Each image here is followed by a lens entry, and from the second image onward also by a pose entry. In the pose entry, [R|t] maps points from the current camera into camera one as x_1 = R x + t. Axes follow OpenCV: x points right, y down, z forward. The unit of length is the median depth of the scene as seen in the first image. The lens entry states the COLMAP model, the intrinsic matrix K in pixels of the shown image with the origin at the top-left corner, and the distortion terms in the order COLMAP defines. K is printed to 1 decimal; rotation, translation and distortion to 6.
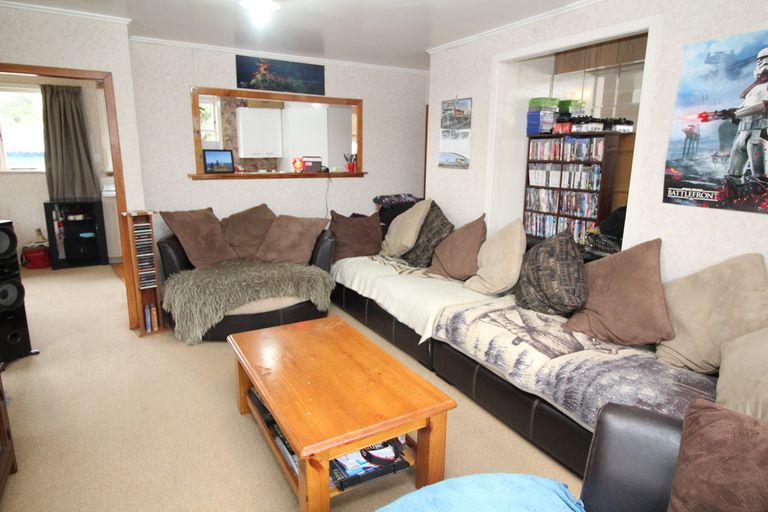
lens RADIAL K [[465.1, 0, 382.8], [0, 465.1, 255.1], [0, 0, 1]] dist [-0.024928, -0.001305]
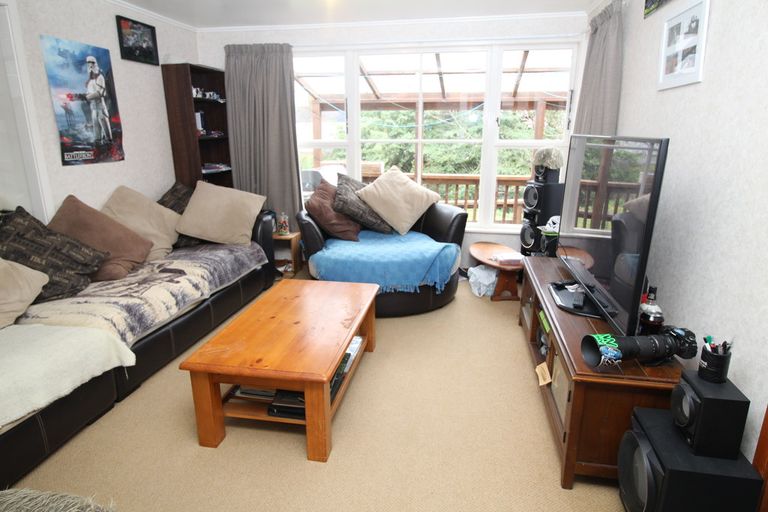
lens RADIAL K [[465.1, 0, 383.1], [0, 465.1, 256.3], [0, 0, 1]] dist [-0.024928, -0.001305]
pose [[-0.768923, -0.180214, 0.613416, -0.890889], [0.126127, 0.897838, 0.421875, -0.326258], [-0.626777, 0.401757, -0.667639, 1.475030]]
